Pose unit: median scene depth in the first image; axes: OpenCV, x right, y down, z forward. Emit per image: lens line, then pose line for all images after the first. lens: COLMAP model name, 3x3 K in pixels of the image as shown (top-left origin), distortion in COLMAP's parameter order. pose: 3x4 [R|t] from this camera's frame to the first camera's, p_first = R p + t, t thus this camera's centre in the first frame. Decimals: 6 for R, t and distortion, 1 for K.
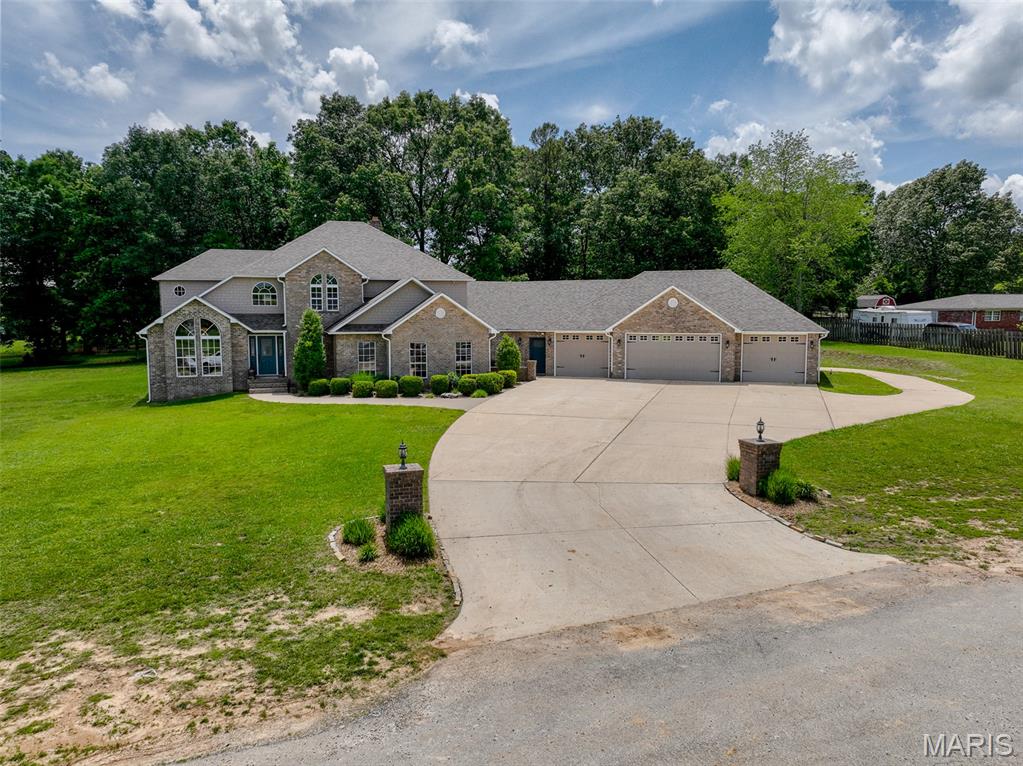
lens RADIAL K [[824.3, 0, 511.5], [0, 824.3, 383.0], [0, 0, 1]] dist [0.010557, 0.005103]
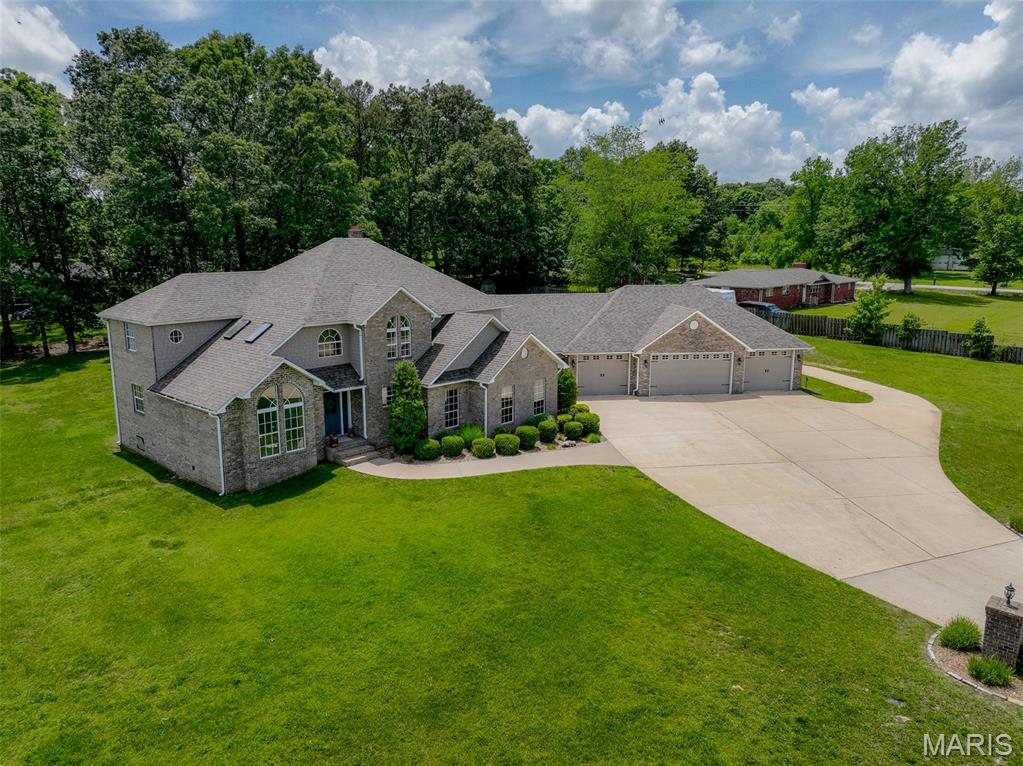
lens RADIAL K [[824.3, 0, 511.5], [0, 824.3, 383.0], [0, 0, 1]] dist [0.010557, 0.005103]
pose [[0.859762, -0.092447, 0.502258, -0.565191], [0.034651, 0.991773, 0.123233, -0.164160], [-0.509518, -0.088548, 0.855891, 0.184858]]
